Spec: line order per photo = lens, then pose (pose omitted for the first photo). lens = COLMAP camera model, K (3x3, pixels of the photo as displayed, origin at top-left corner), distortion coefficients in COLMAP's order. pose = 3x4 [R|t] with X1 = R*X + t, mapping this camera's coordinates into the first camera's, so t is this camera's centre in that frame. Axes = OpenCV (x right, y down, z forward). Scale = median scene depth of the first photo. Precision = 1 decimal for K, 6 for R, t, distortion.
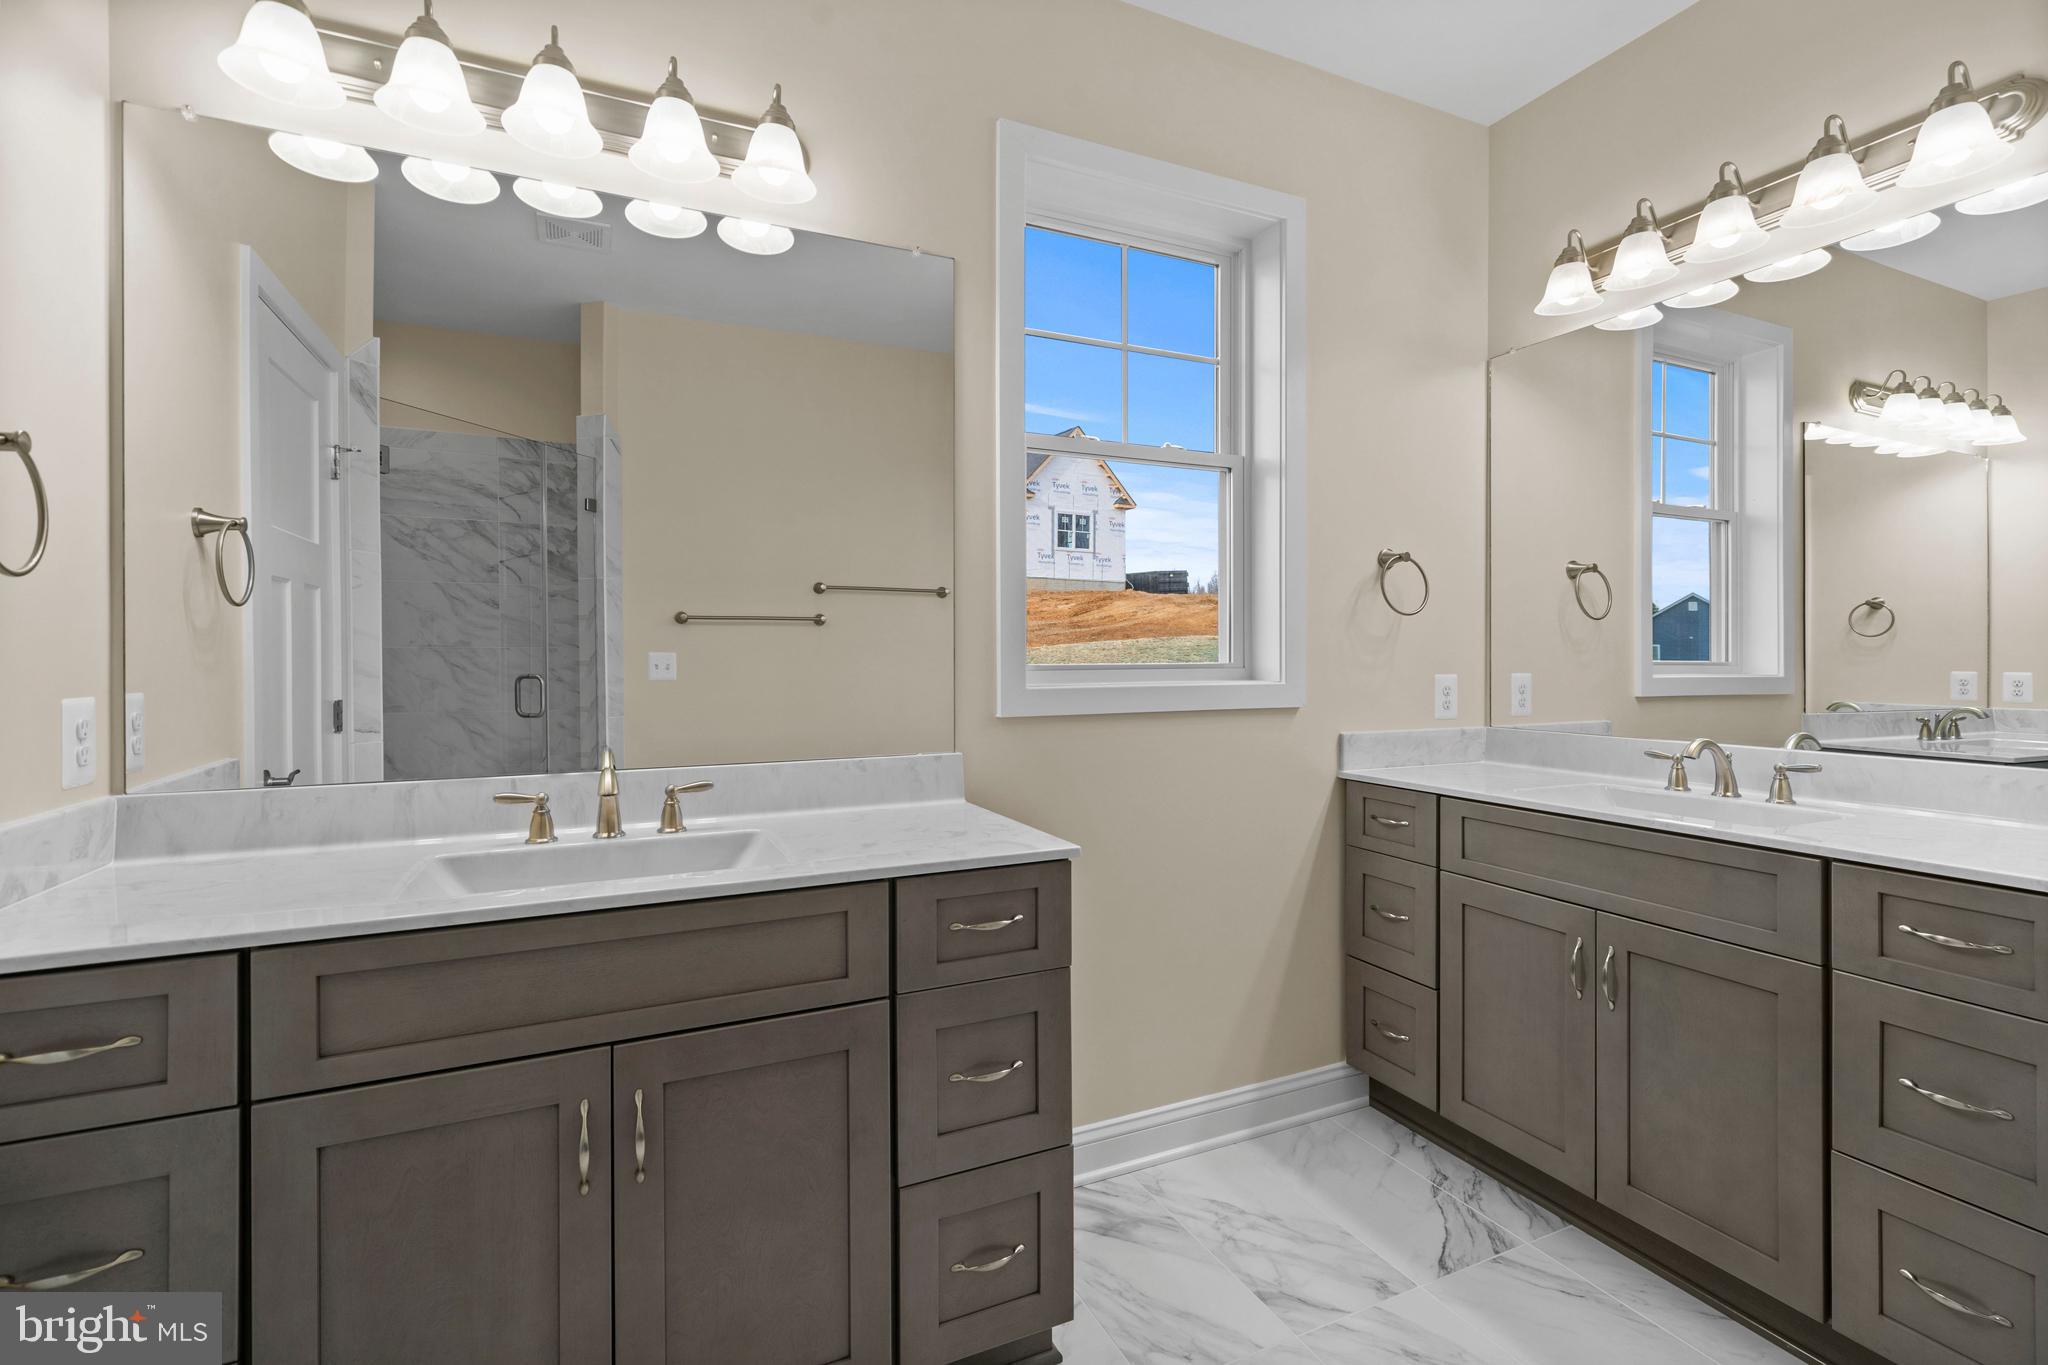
lens RADIAL K [[918.4, 0, 1024.2], [0, 918.4, 656.6], [0, 0, 1]] dist [-0.001193, -0.000470]
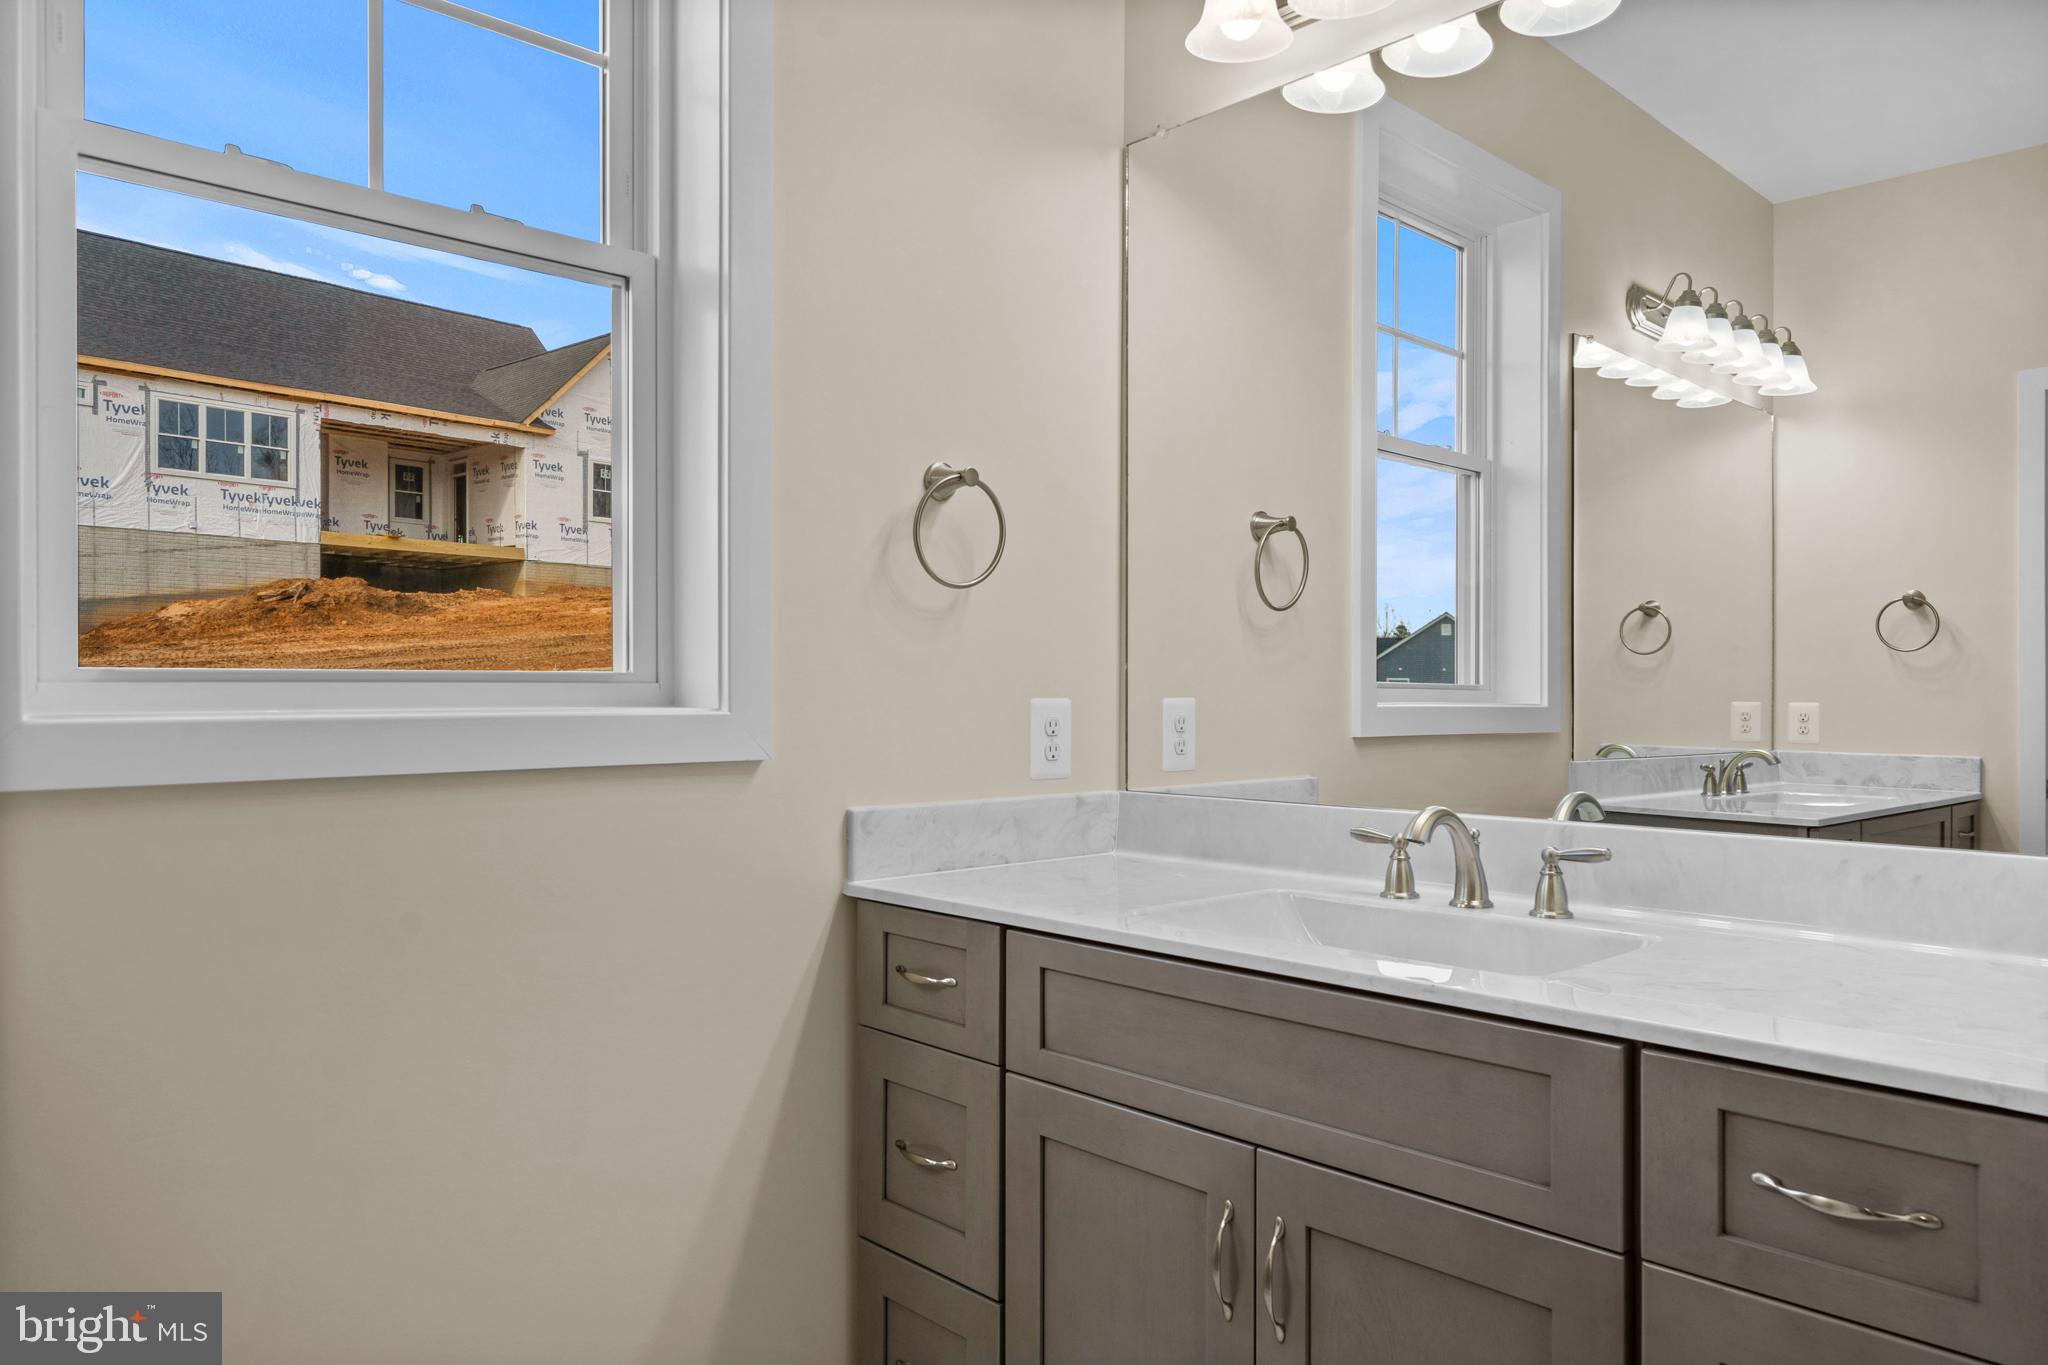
lens RADIAL K [[1369.5, 0, 1013.3], [0, 1369.5, 690.2], [0, 0, 1]] dist [0.001665, -0.002091]
pose [[0.947860, 0.003205, 0.318671, 0.185163], [-0.003148, 0.999995, -0.000692, 0.016133], [-0.318672, -0.000347, 0.947865, 0.234962]]
